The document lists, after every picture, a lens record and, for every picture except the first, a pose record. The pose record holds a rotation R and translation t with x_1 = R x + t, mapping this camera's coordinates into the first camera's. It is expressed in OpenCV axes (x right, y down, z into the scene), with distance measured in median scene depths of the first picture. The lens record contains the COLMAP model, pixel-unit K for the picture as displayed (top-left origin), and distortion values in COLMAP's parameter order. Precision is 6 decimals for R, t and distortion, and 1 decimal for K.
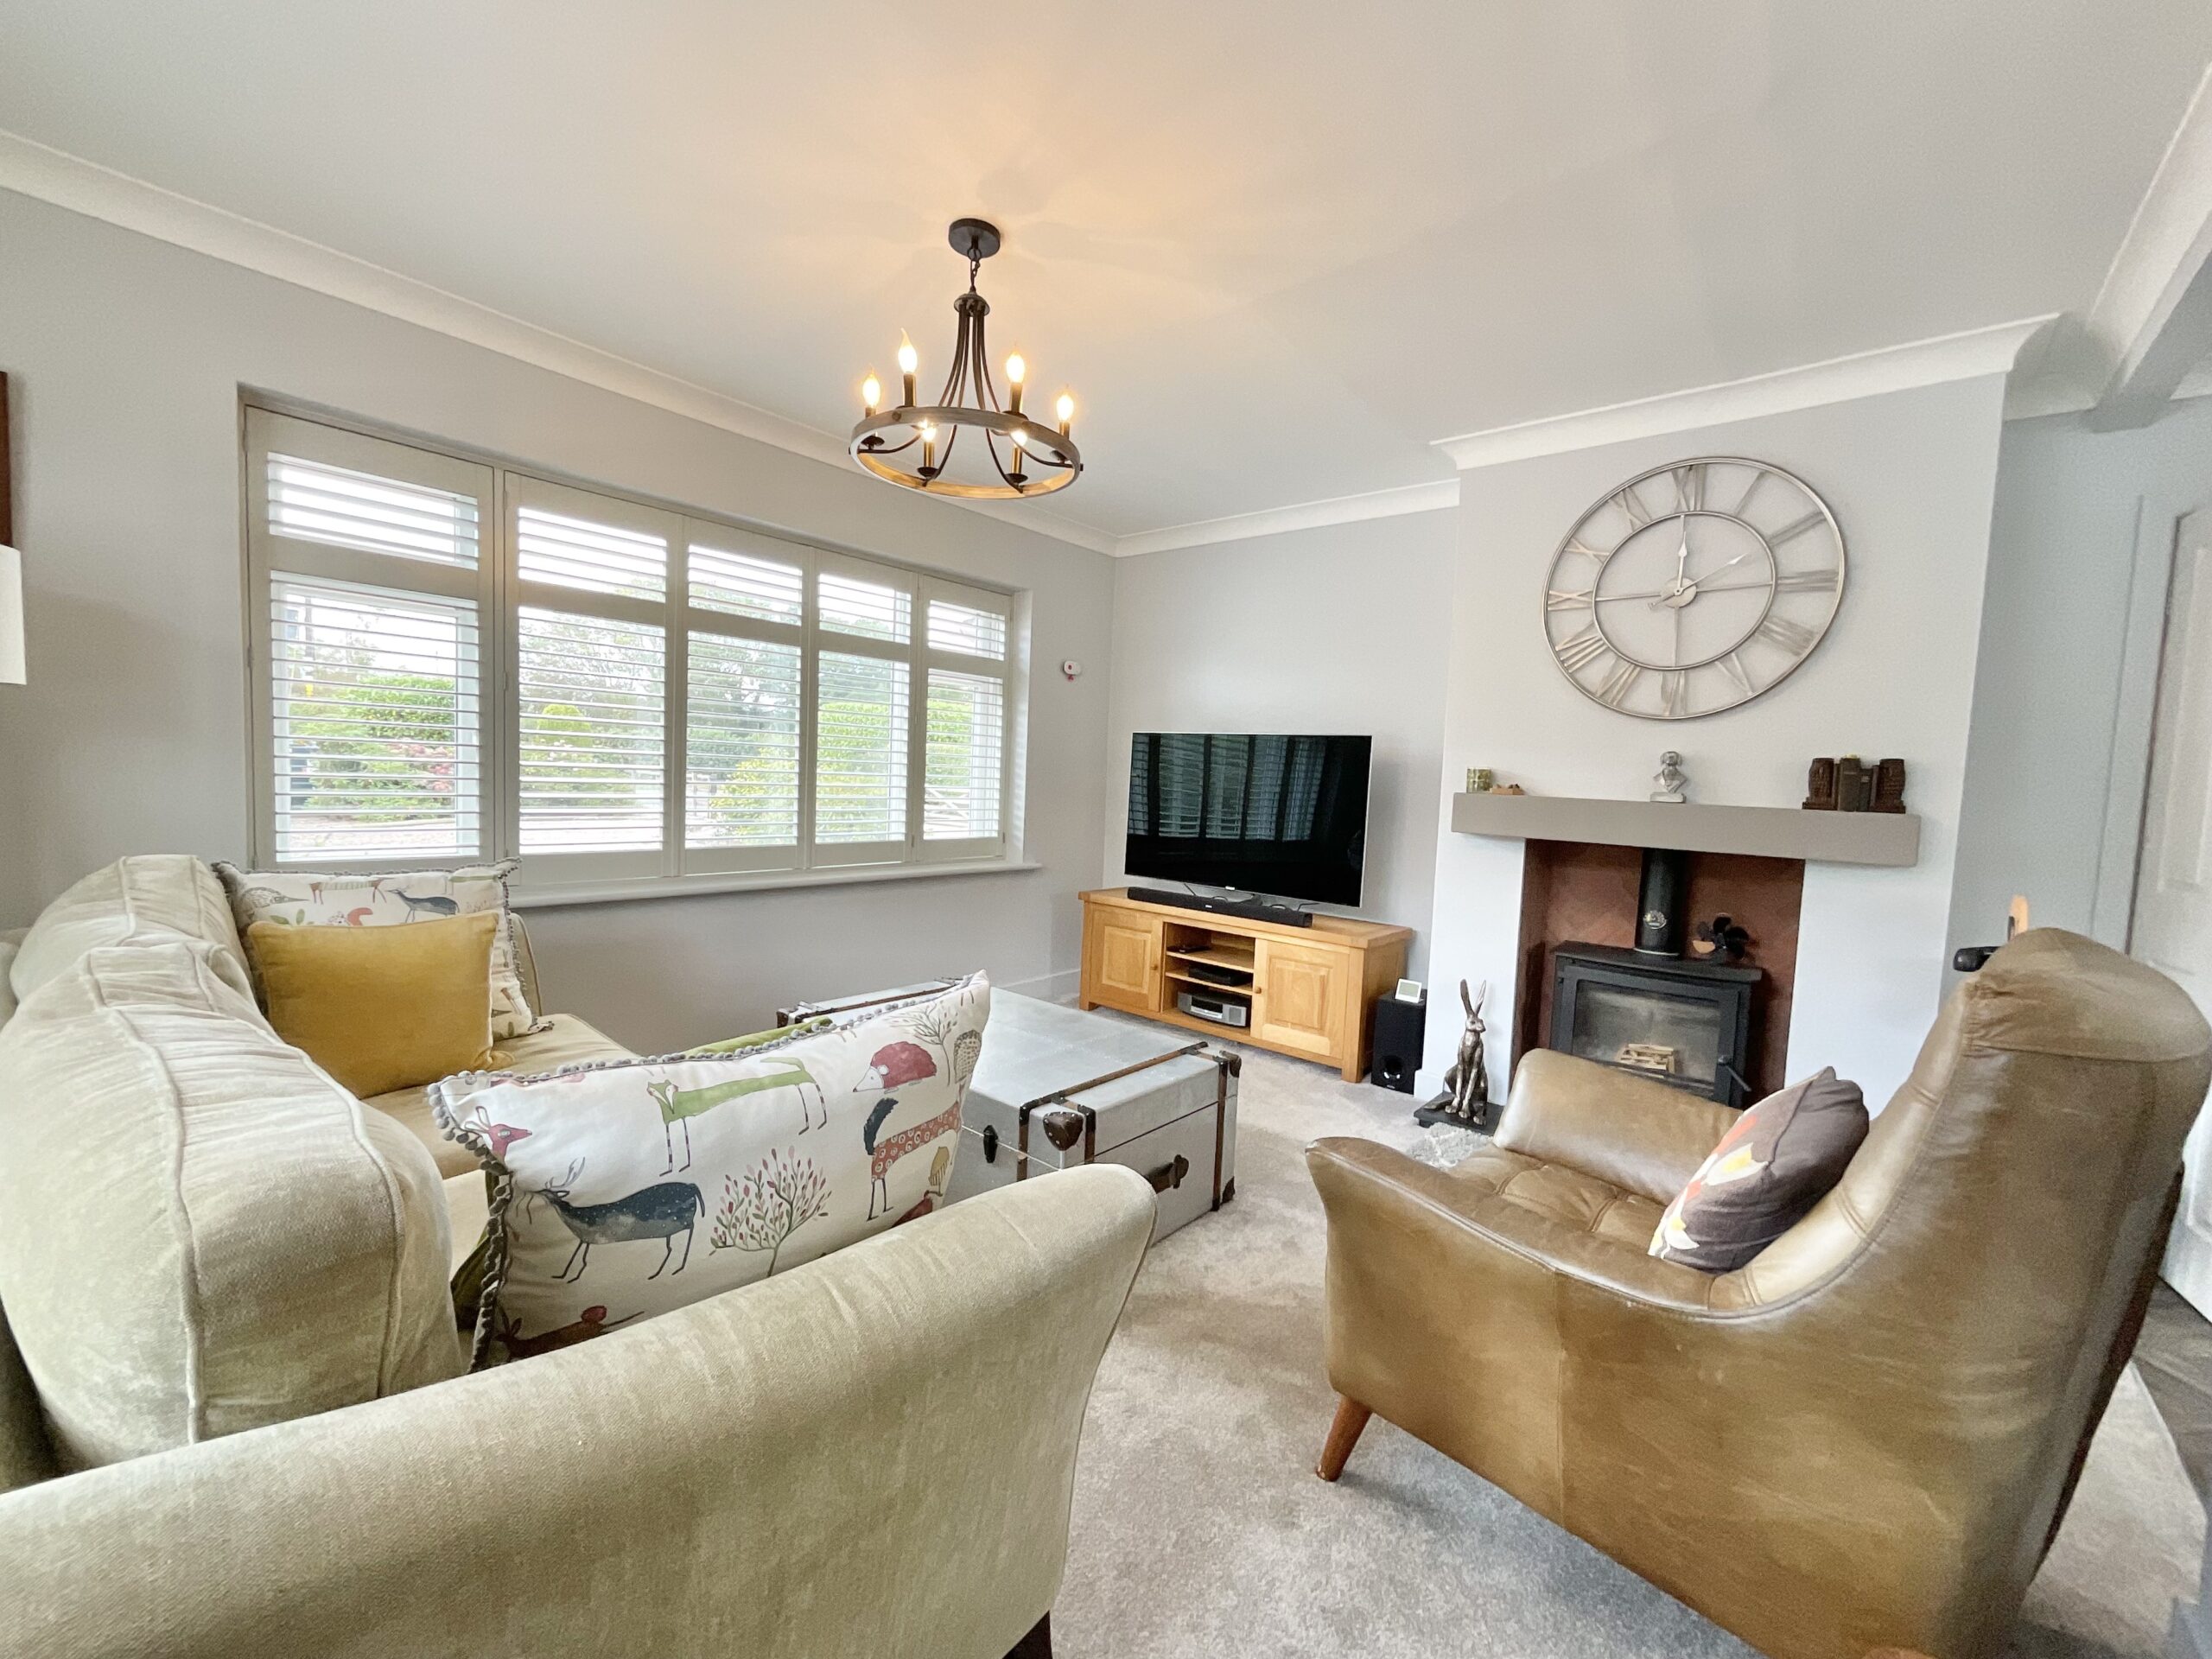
lens RADIAL K [[902.3, 0, 1106.0], [0, 902.3, 829.5], [0, 0, 1]] dist [-0.002118, -0.000178]
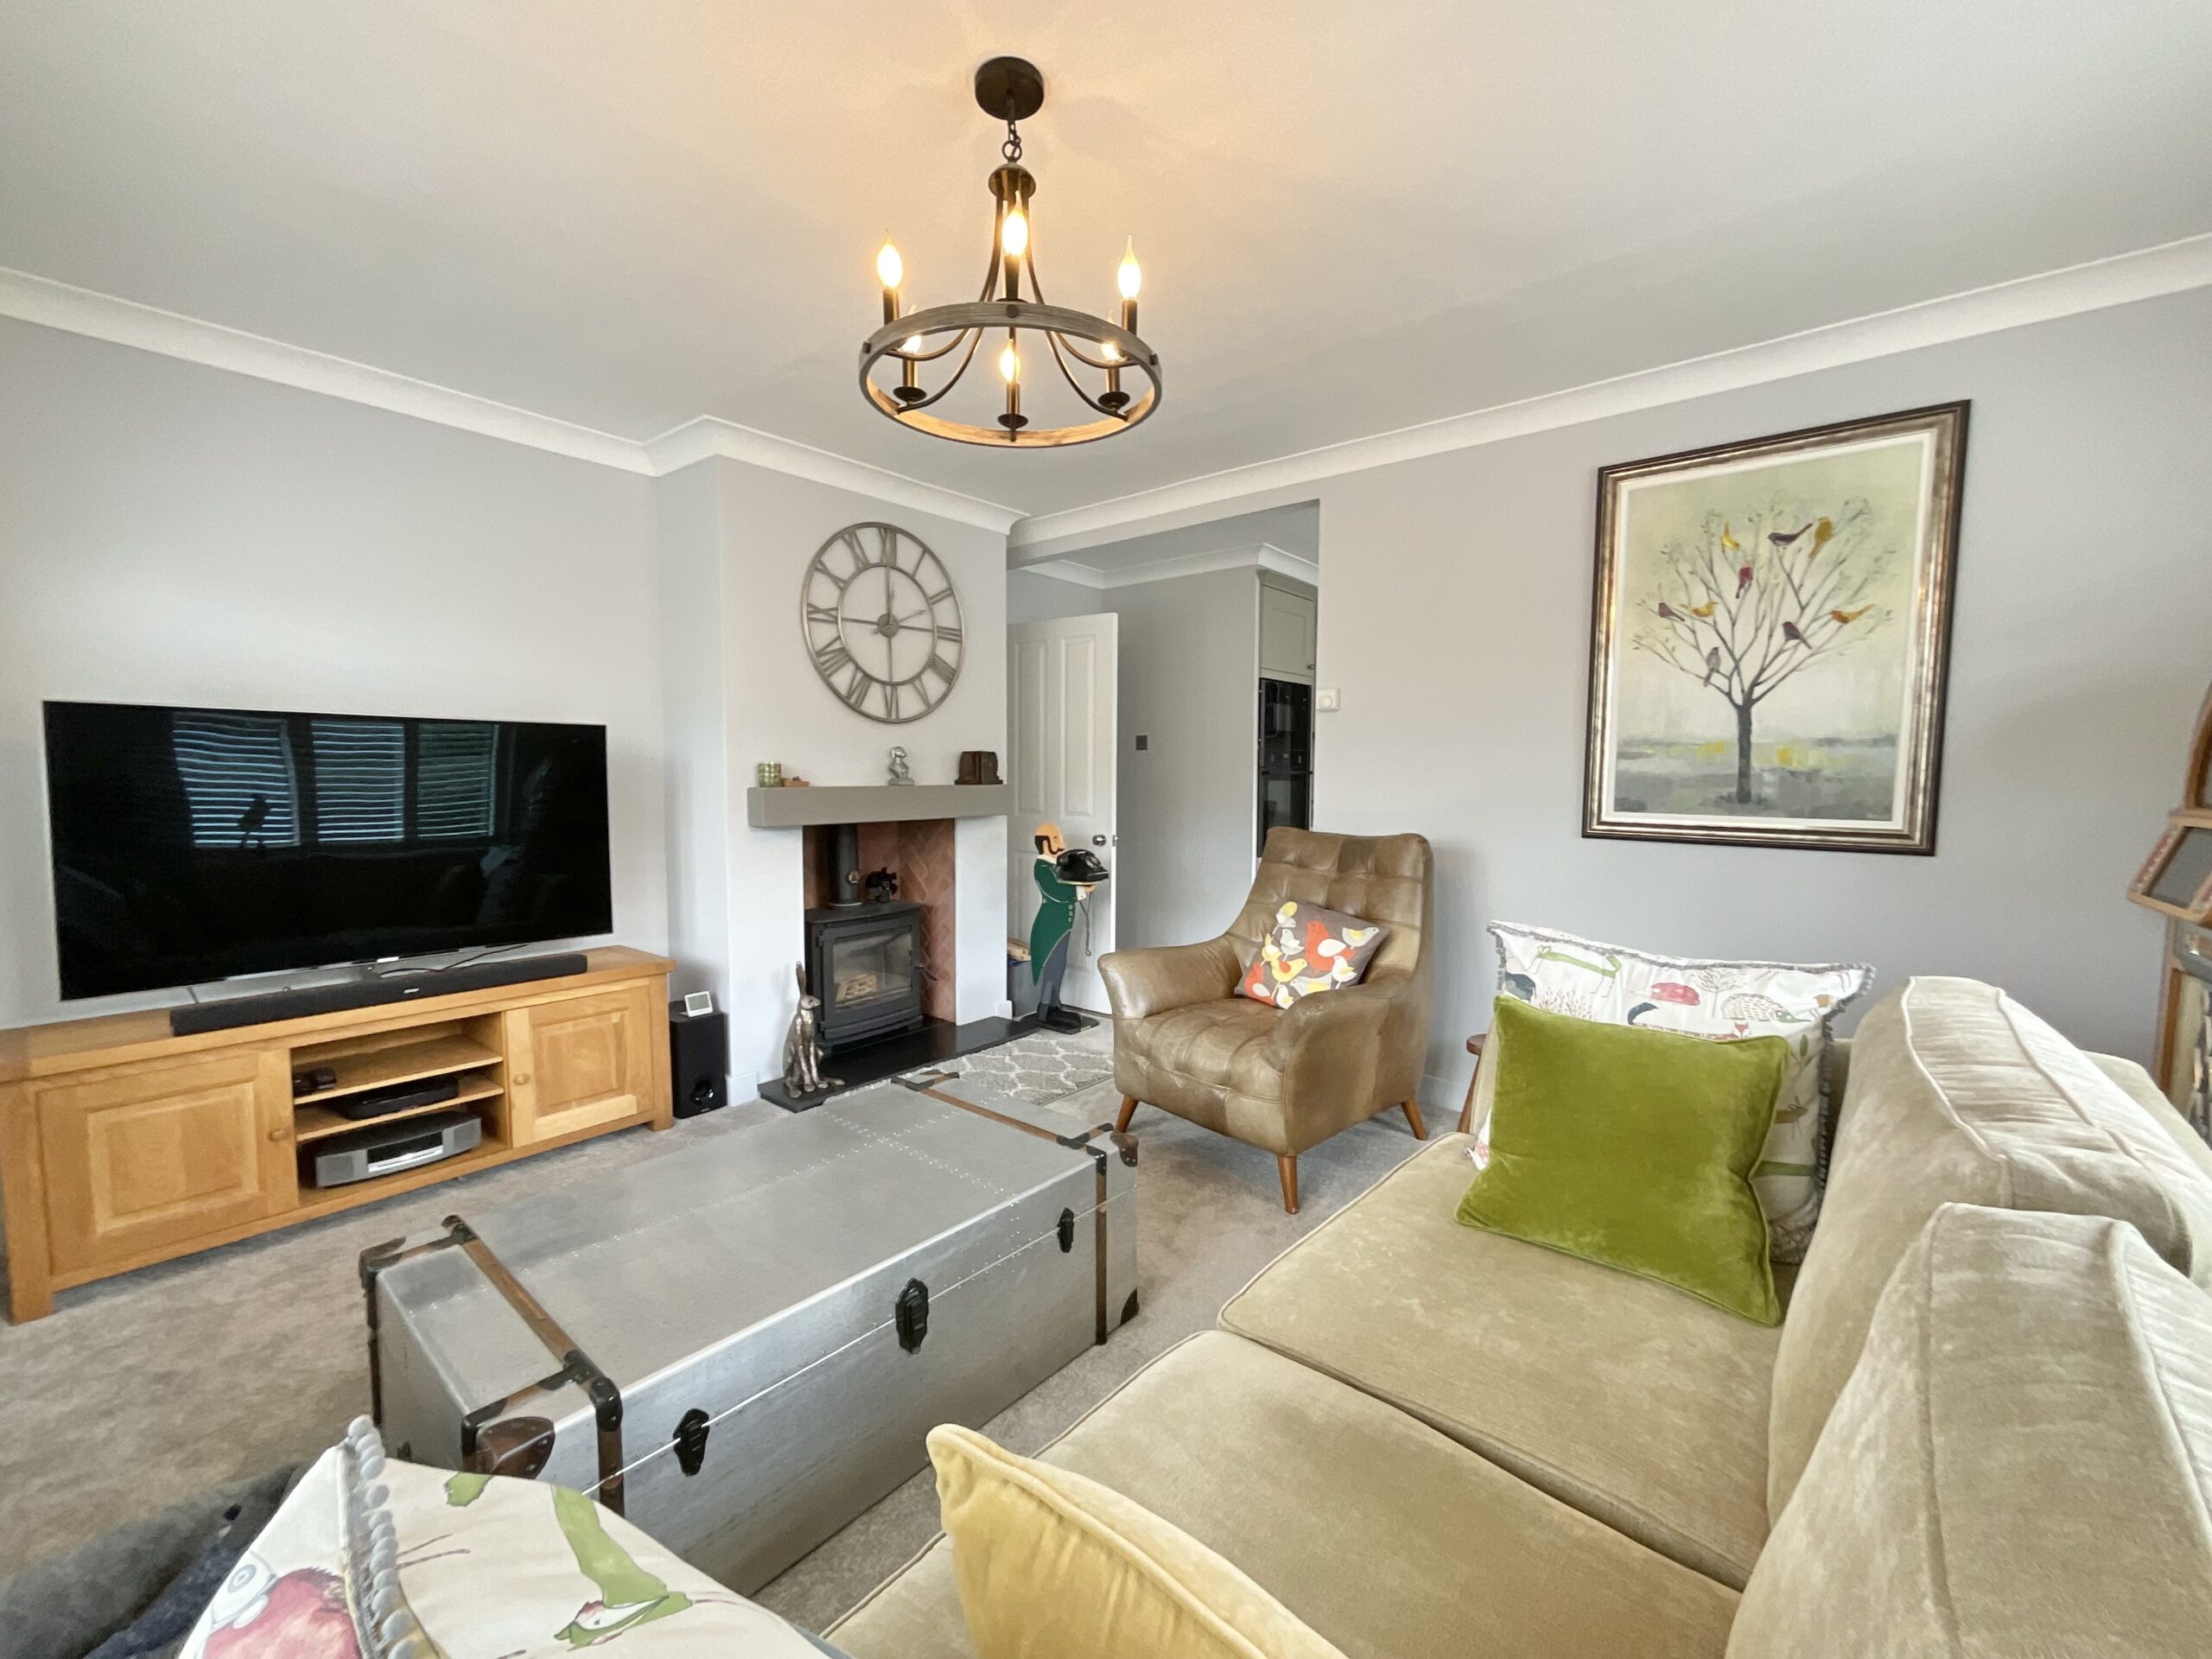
lens RADIAL K [[893.2, 0, 1106.9], [0, 893.2, 837.5], [0, 0, 1]] dist [-0.000360, -0.000005]
pose [[-0.004876, -0.118464, 0.992946, -0.618774], [0.065628, 0.990780, 0.118528, -0.079957], [-0.997832, 0.065743, 0.002943, 0.623542]]
